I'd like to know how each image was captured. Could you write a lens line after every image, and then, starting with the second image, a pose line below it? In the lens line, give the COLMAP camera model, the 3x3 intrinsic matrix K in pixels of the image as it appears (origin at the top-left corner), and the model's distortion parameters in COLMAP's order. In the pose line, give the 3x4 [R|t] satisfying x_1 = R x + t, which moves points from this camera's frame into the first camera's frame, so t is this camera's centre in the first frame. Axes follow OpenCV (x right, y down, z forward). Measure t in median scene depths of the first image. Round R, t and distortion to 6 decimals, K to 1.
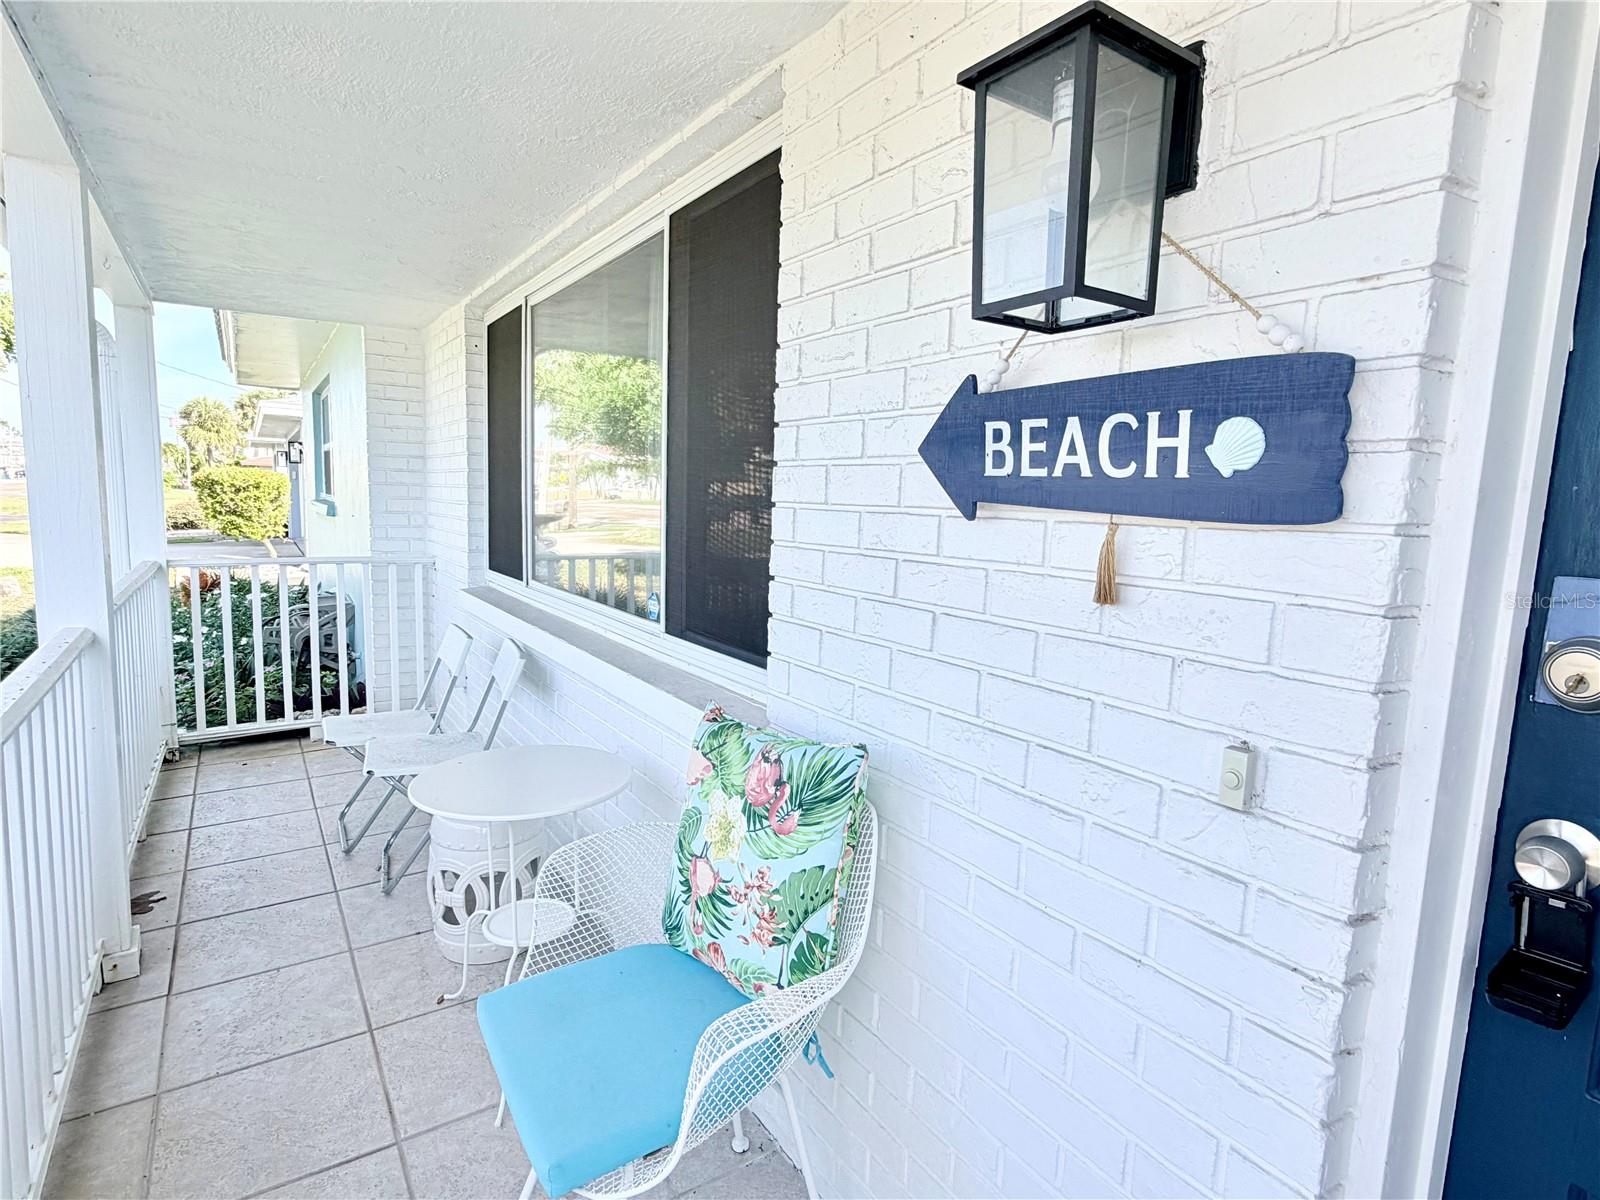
lens RADIAL K [[843.8, 0, 792.5], [0, 843.8, 601.7], [0, 0, 1]] dist [-0.002051, 0.000679]
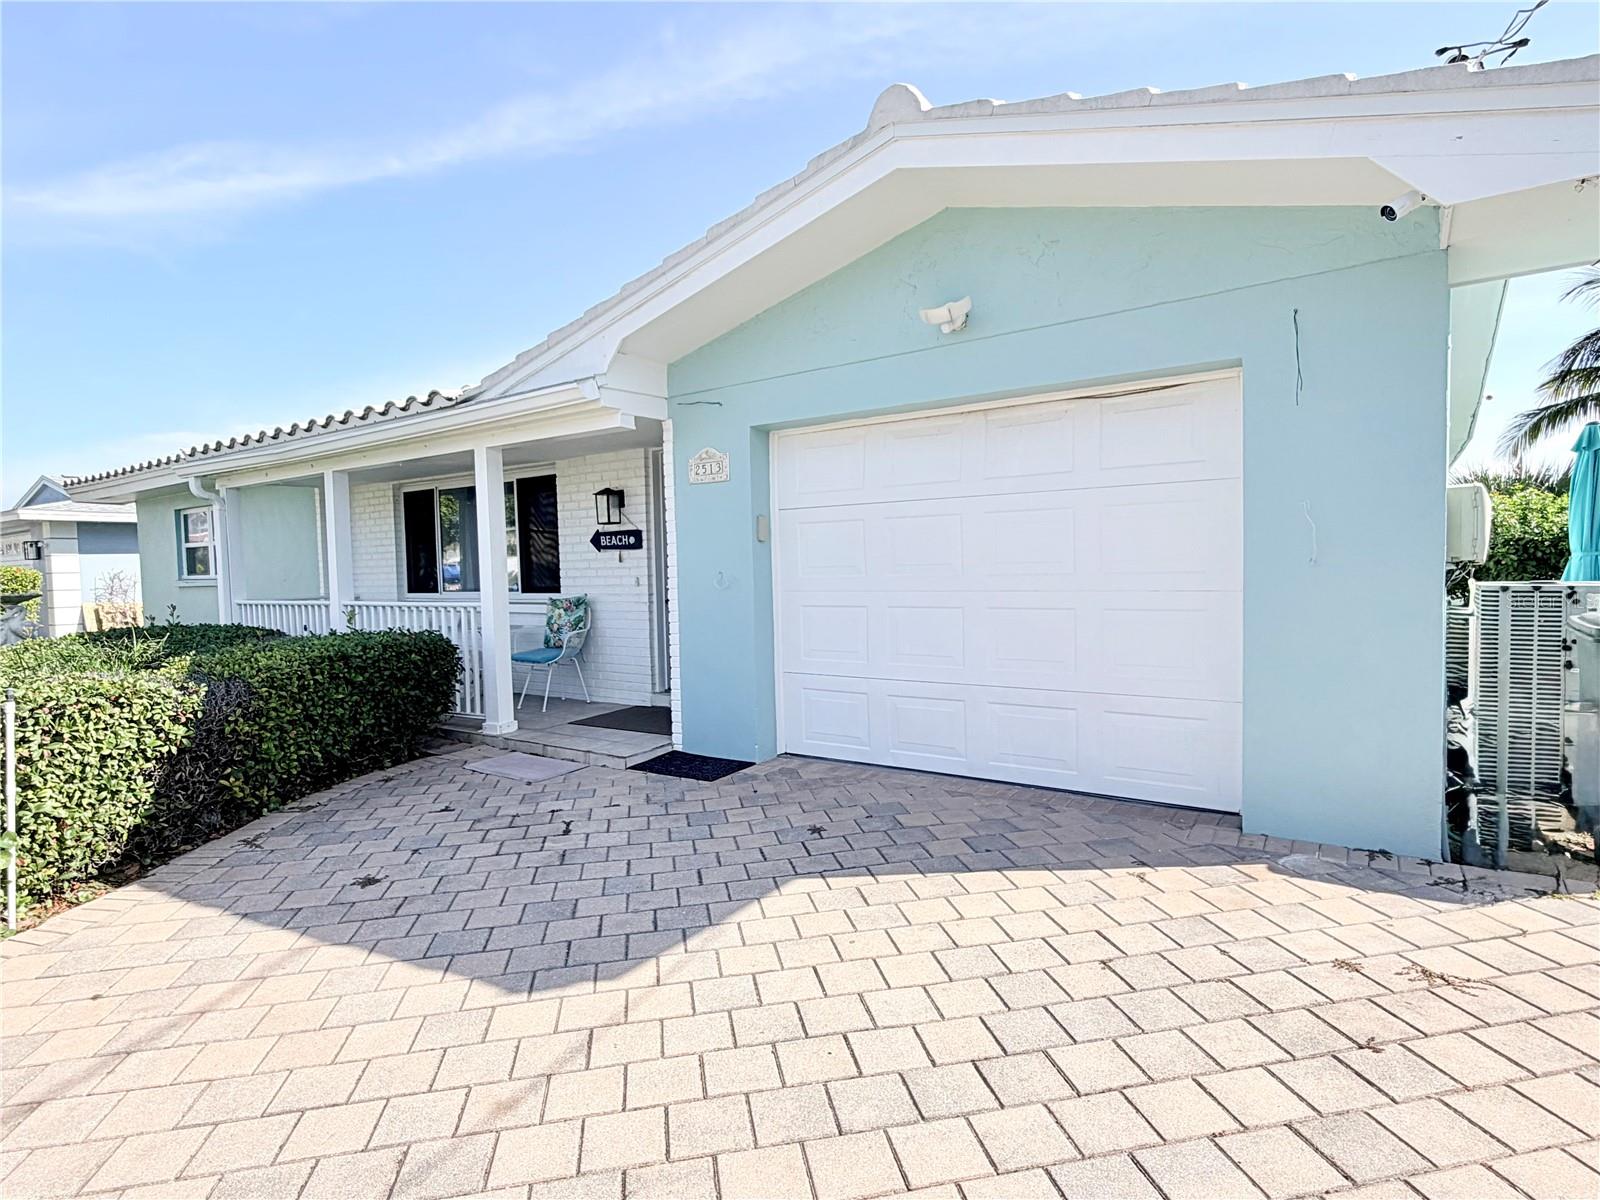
lens RADIAL K [[843.8, 0, 803.9], [0, 843.8, 599.3], [0, 0, 1]] dist [-0.002051, 0.000679]
pose [[0.919867, -0.076031, 0.384791, -0.753389], [0.105511, 0.992837, -0.056054, 0.684154], [-0.377773, 0.092162, 0.921300, -4.764852]]
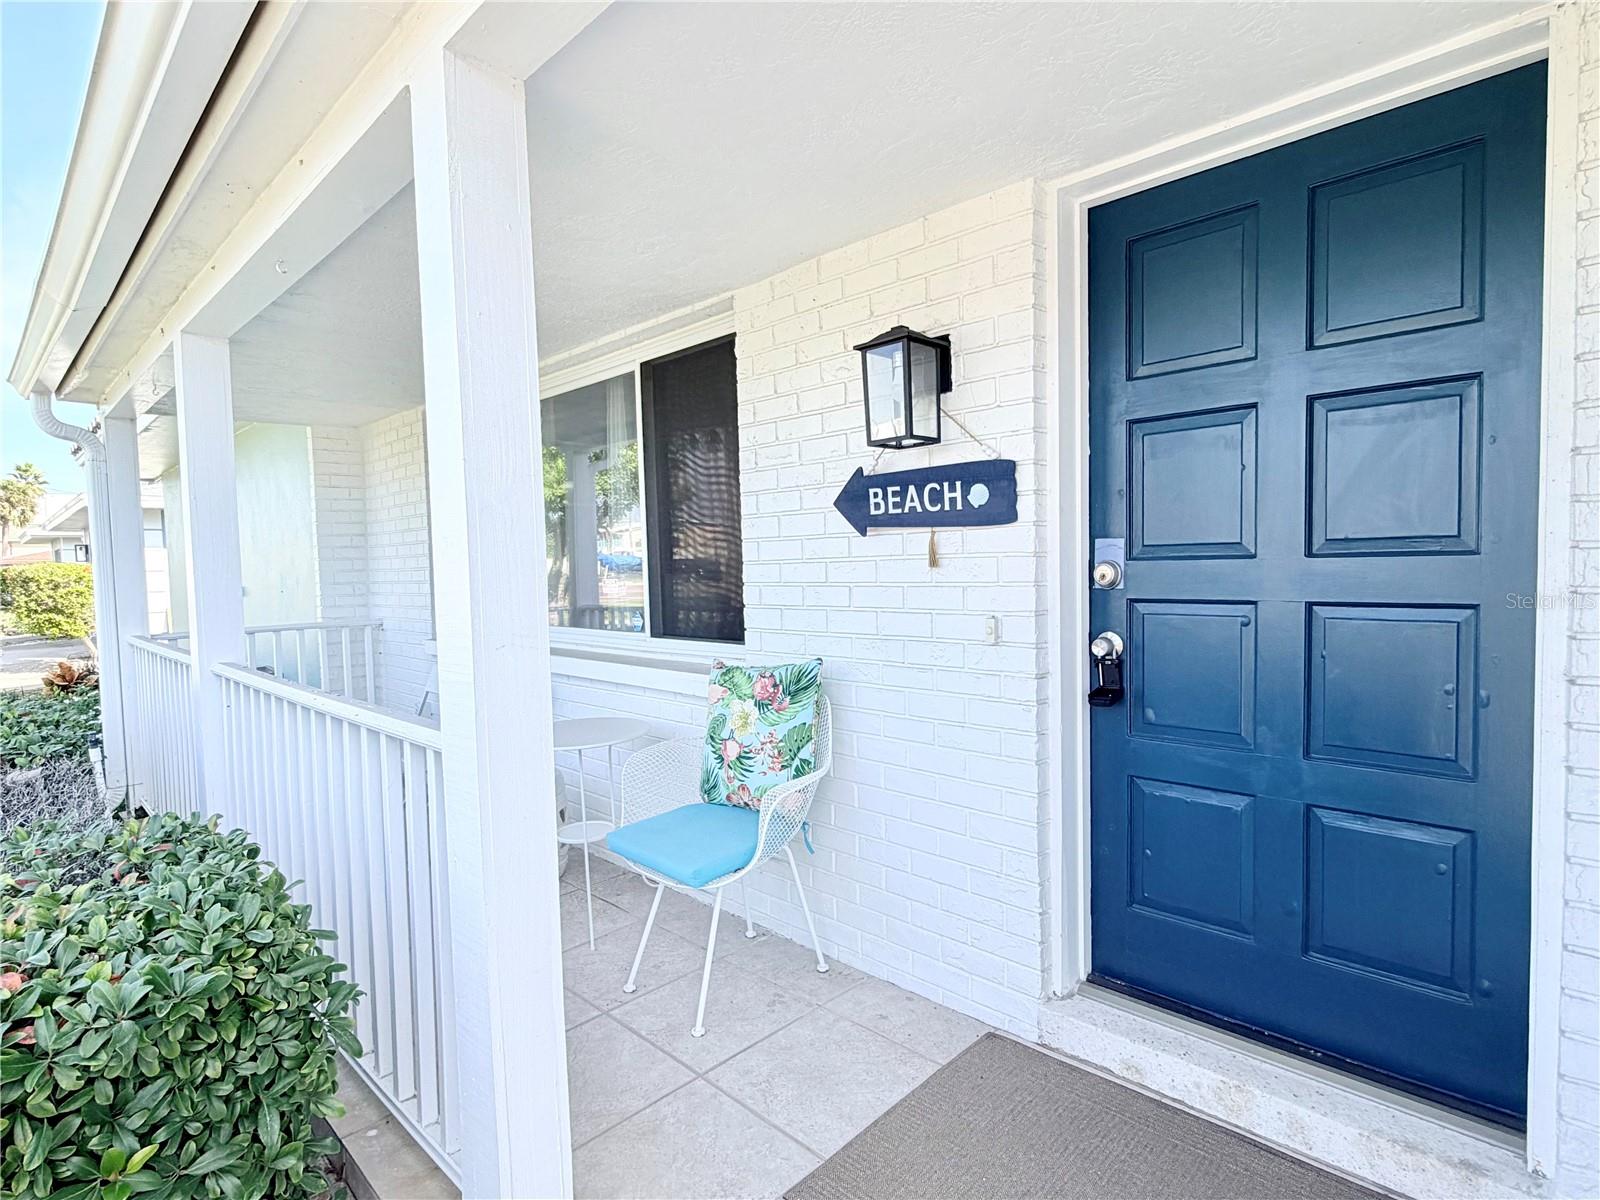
lens RADIAL K [[843.8, 0, 795.1], [0, 843.8, 600.8], [0, 0, 1]] dist [-0.002051, 0.000679]
pose [[0.977091, -0.069239, 0.201243, -0.351318], [0.084135, 0.994238, -0.066422, 0.165526], [-0.195485, 0.081832, 0.977287, -0.878431]]
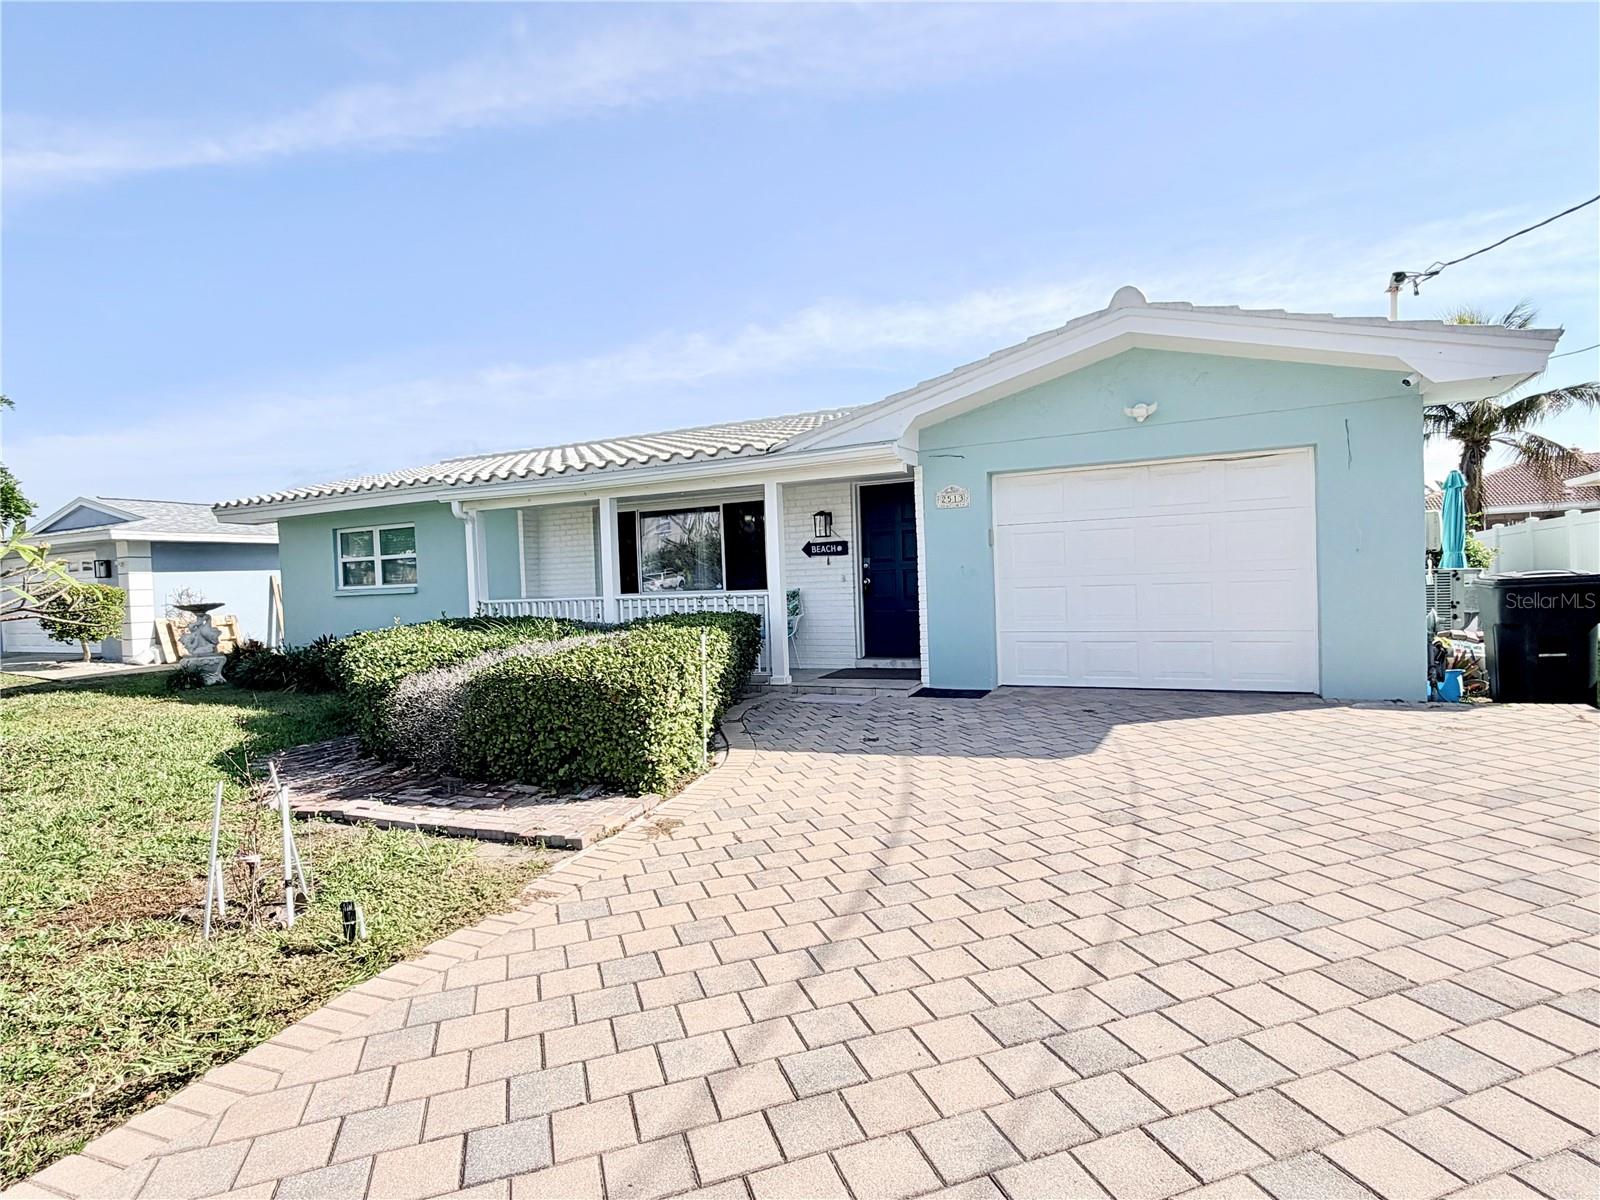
lens RADIAL K [[843.8, 0, 801.6], [0, 843.8, 597.8], [0, 0, 1]] dist [-0.002051, 0.000679]
pose [[0.854615, -0.078980, 0.513221, -3.860051], [0.130336, 0.989351, -0.064783, 0.762113], [-0.502639, 0.122256, 0.855808, -5.590635]]
